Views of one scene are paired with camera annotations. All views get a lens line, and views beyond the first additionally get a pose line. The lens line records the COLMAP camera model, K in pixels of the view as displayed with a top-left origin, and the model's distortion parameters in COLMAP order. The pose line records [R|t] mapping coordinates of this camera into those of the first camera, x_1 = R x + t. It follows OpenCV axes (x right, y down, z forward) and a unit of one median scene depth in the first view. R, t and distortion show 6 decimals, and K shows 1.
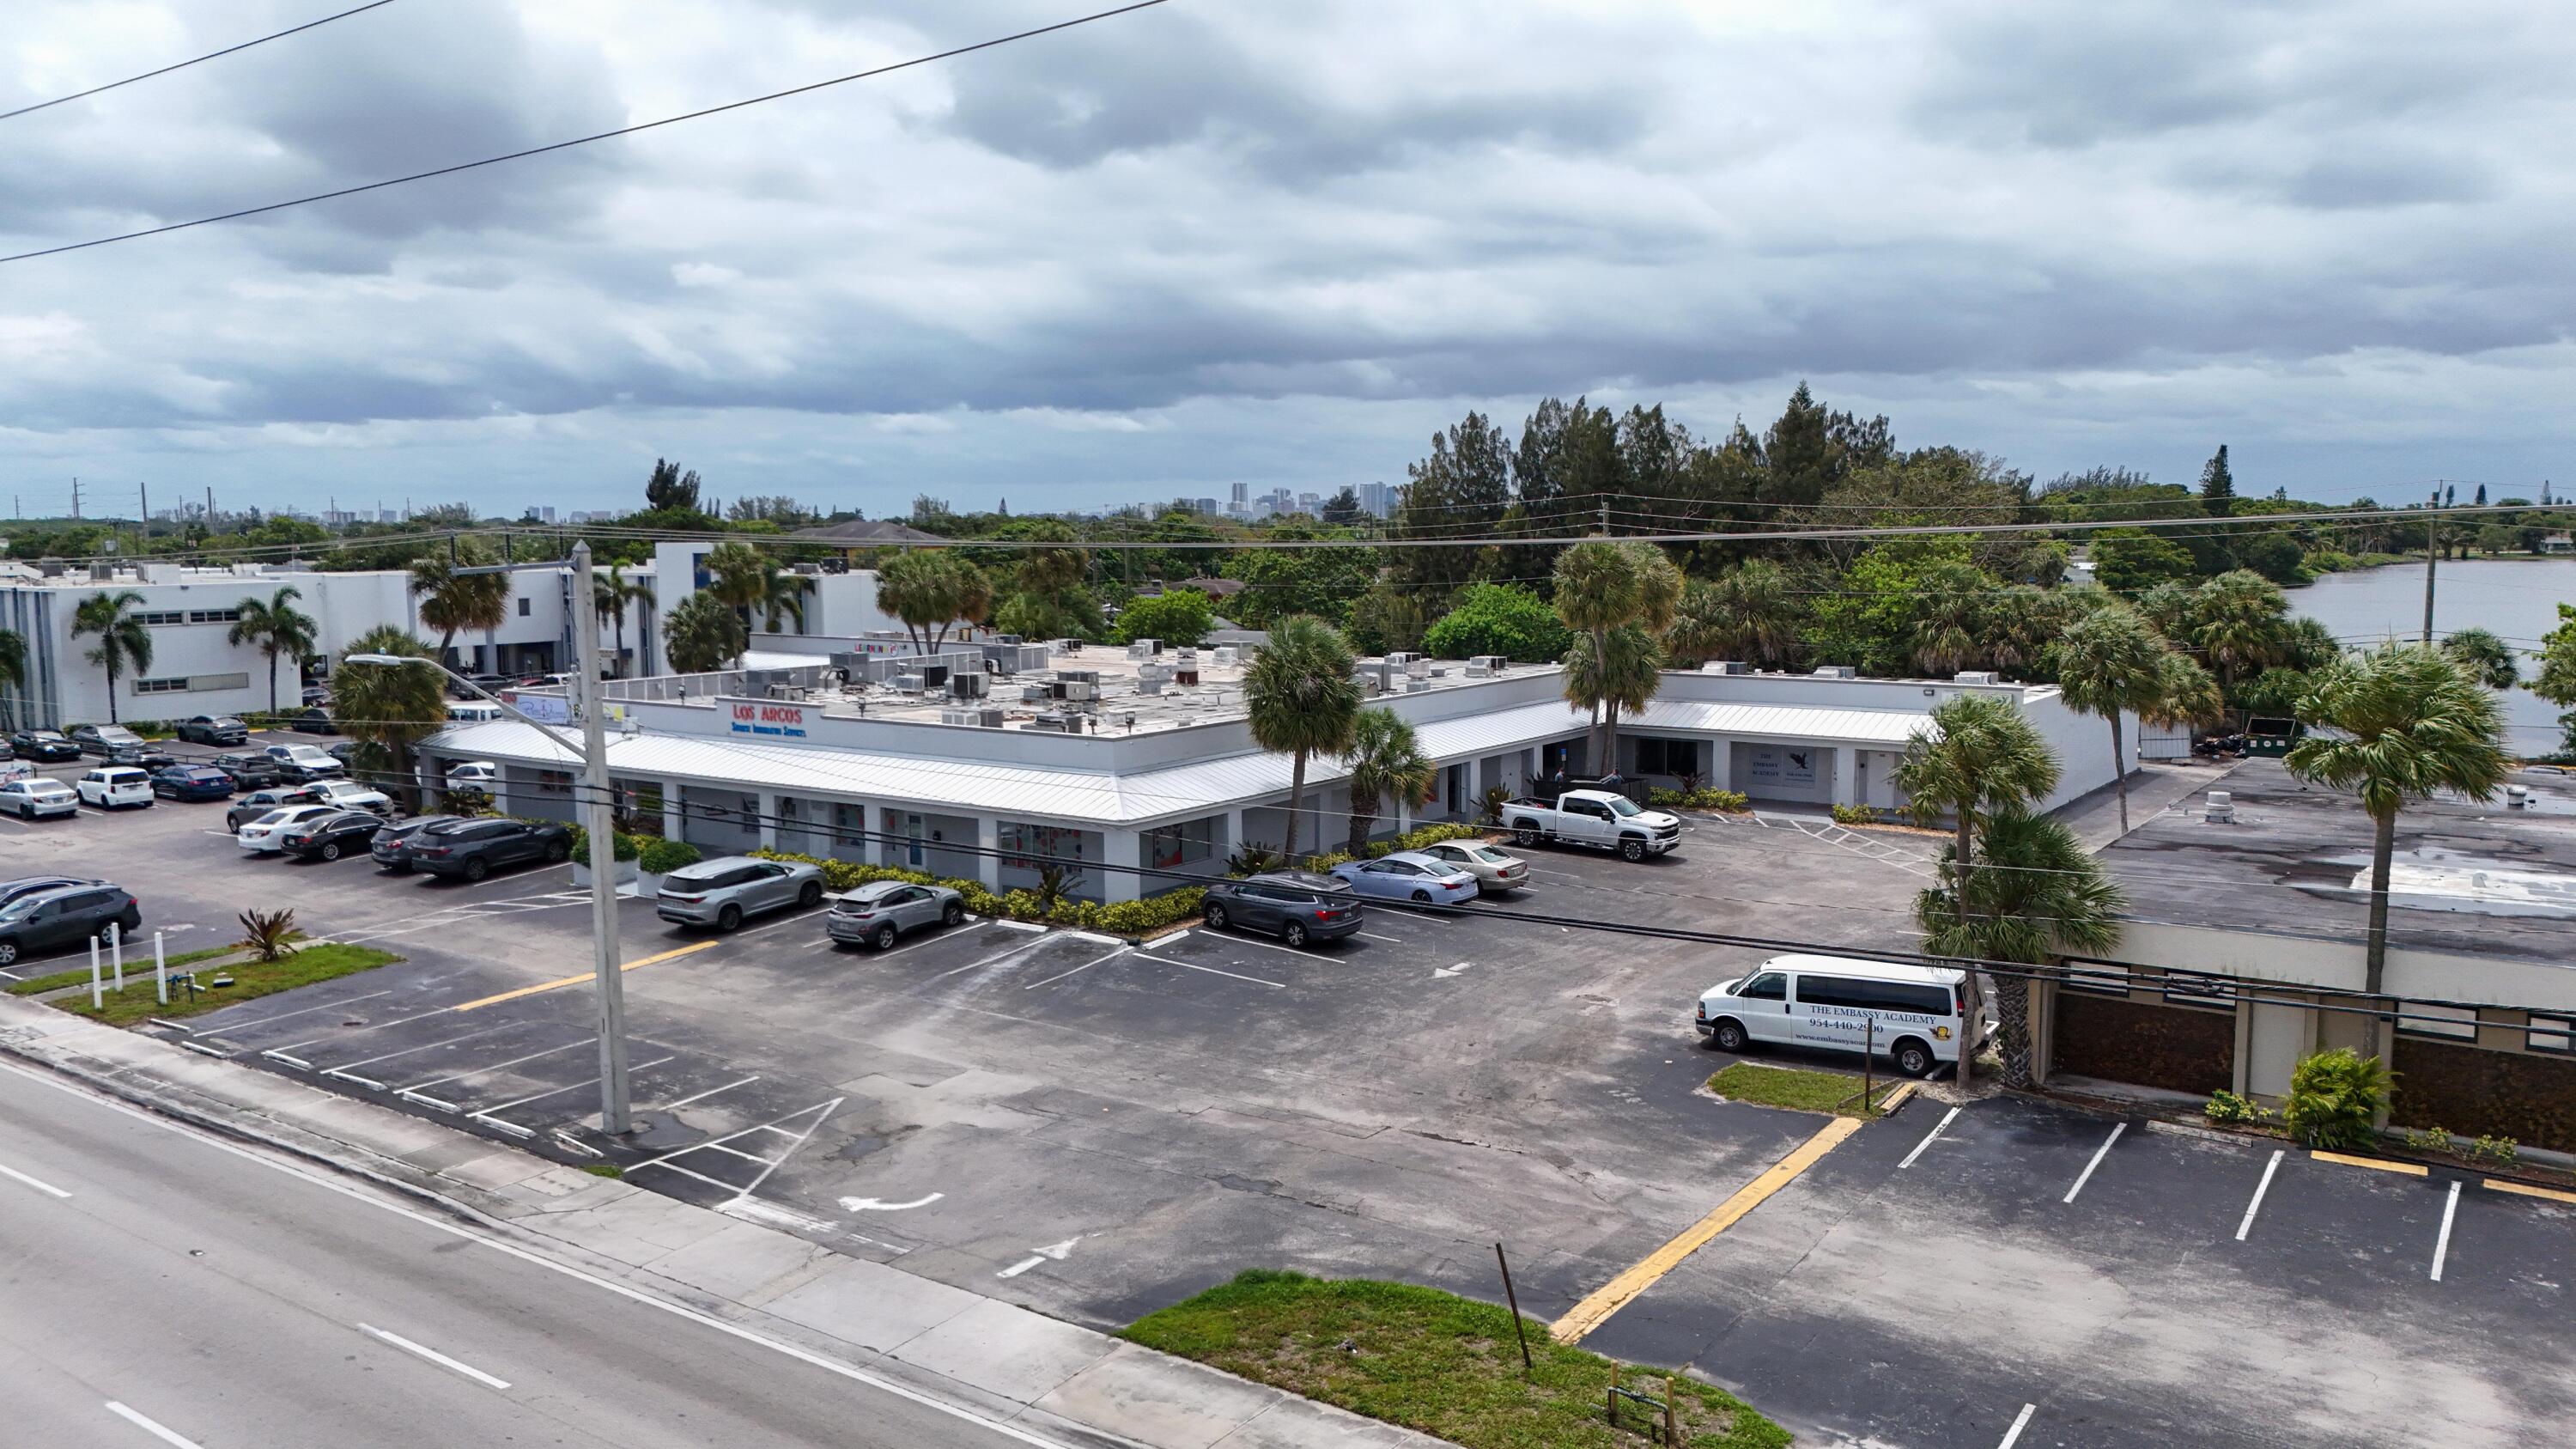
lens RADIAL K [[1849.1, 0, 1283.2], [0, 1849.1, 727.4], [0, 0, 1]] dist [0.043339, -0.056994]
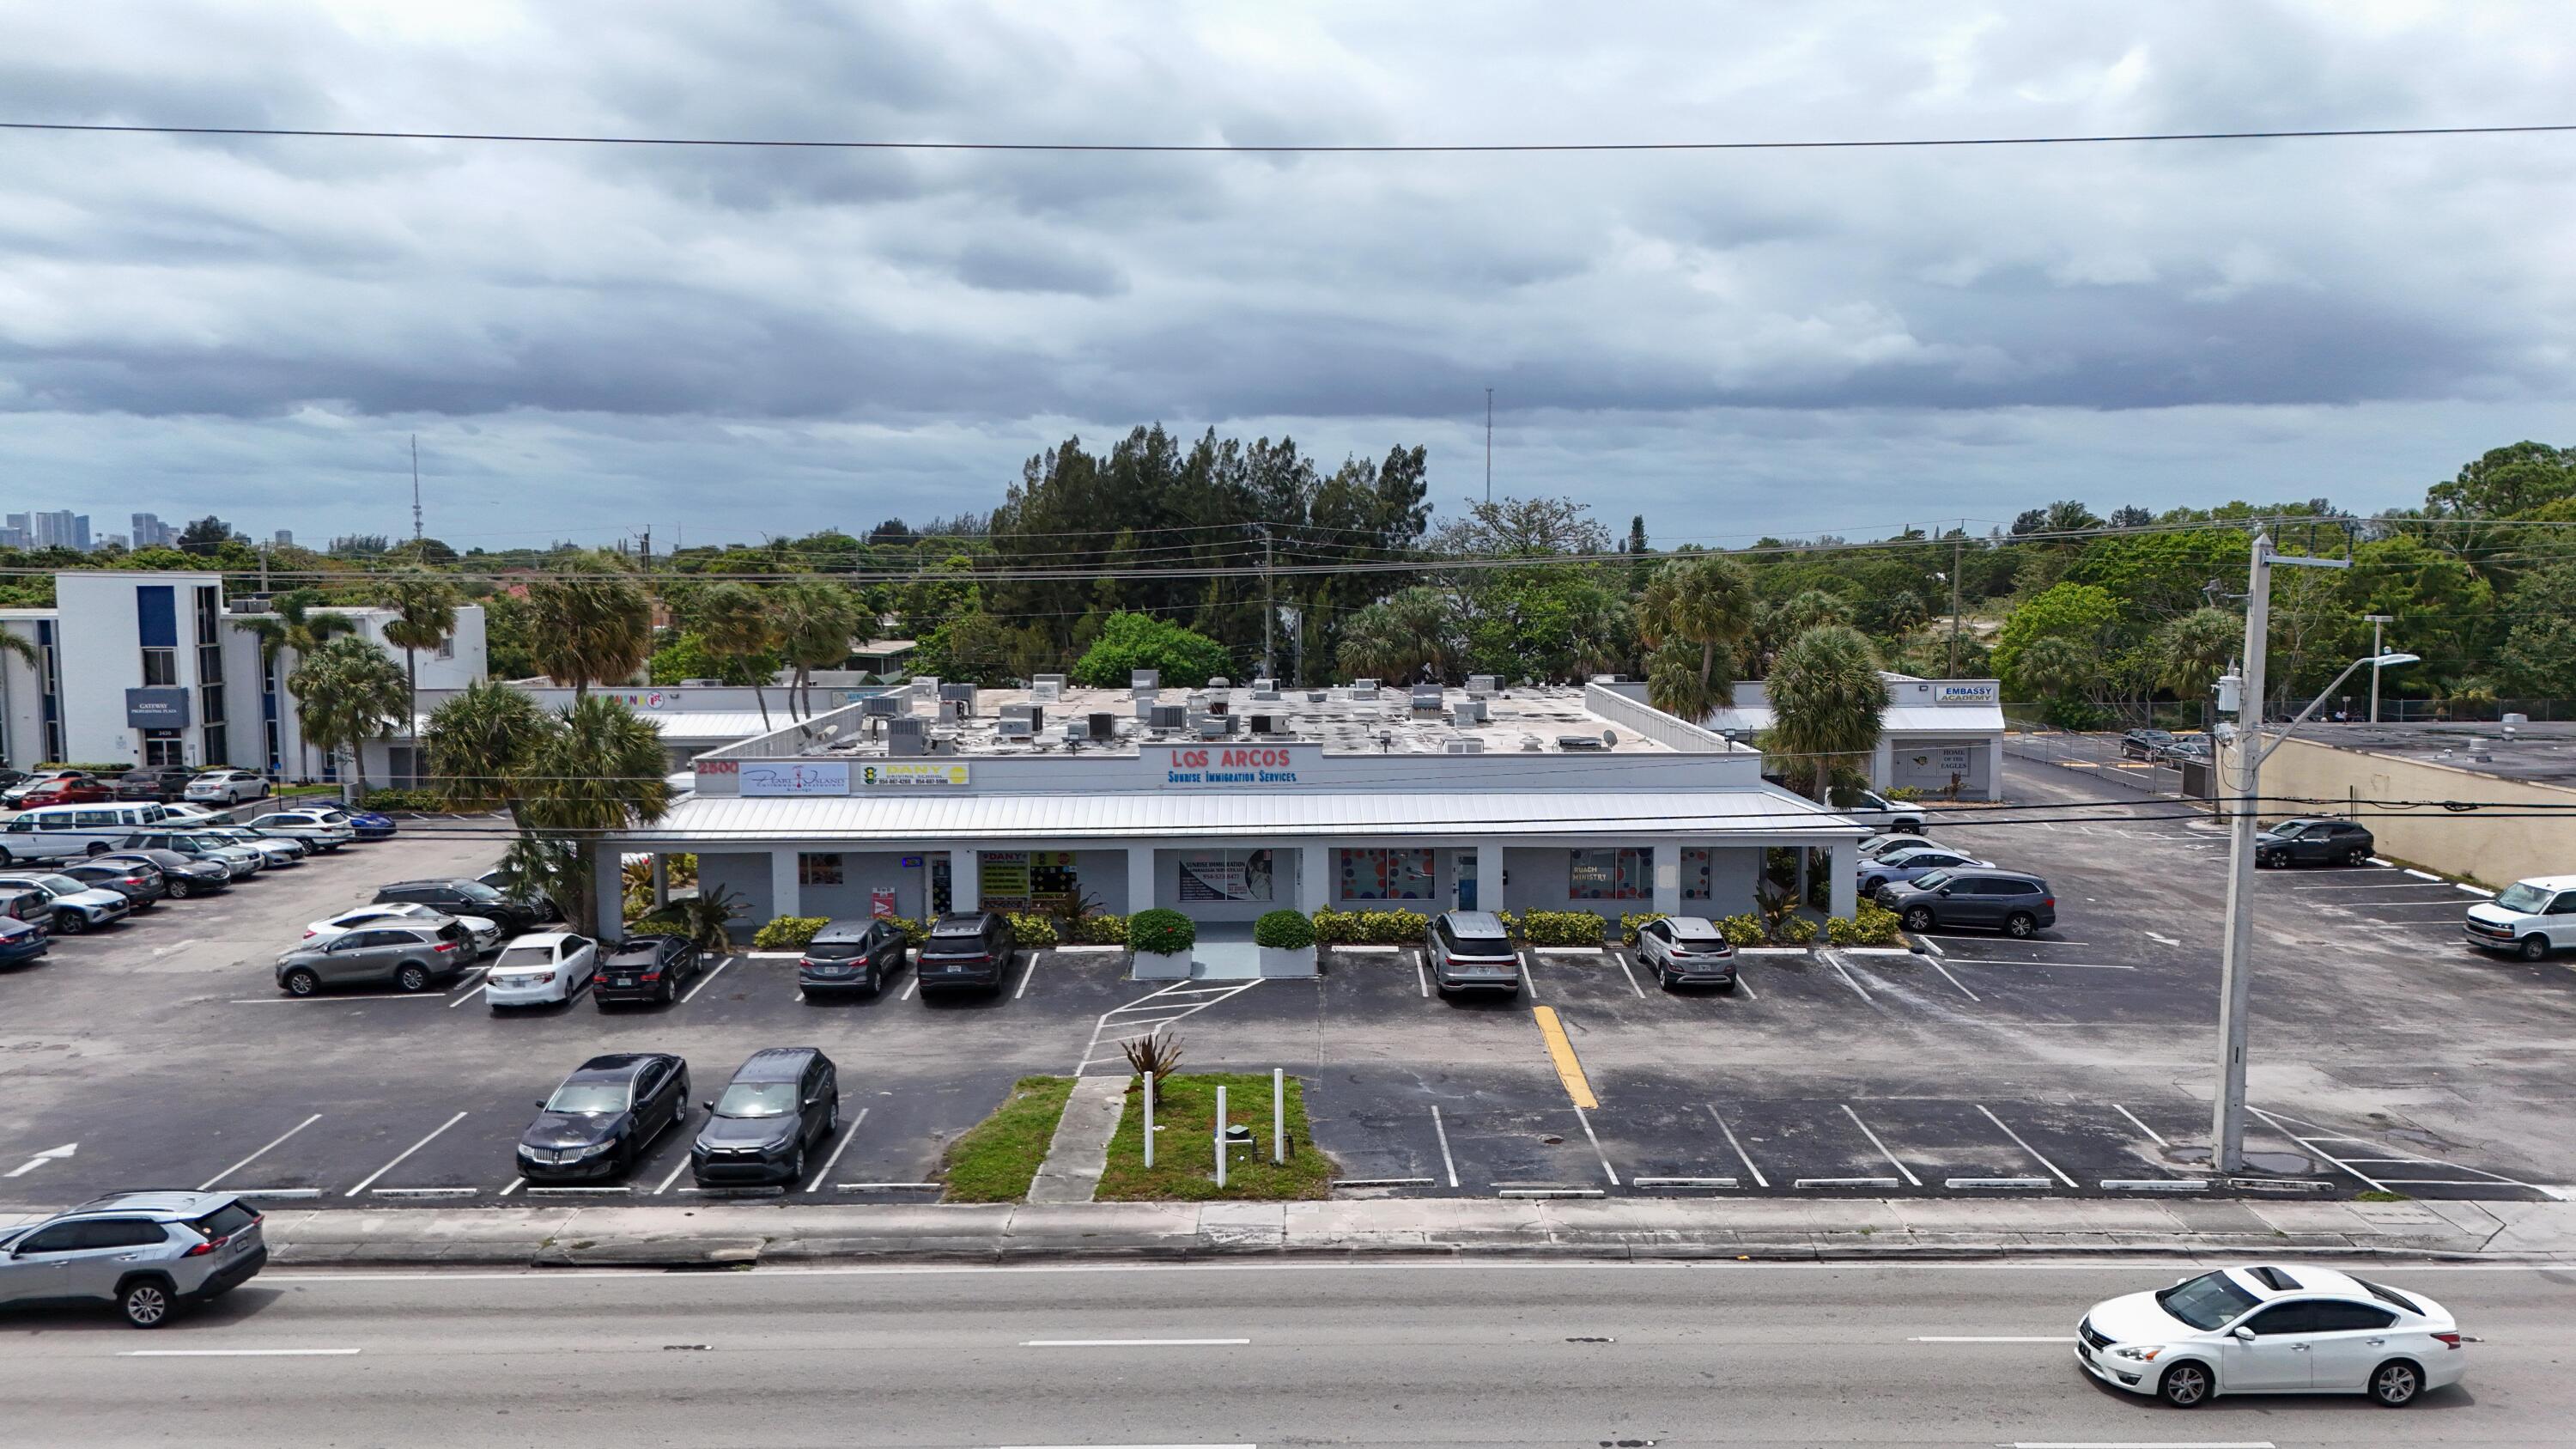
lens RADIAL K [[1849.1, 0, 1289.8], [0, 1849.1, 733.7], [0, 0, 1]] dist [0.043339, -0.056994]
pose [[0.827273, -0.047087, 0.559823, -1.144689], [0.056428, 0.998407, 0.000591, -0.027296], [-0.558959, 0.031100, 0.828612, 0.429691]]
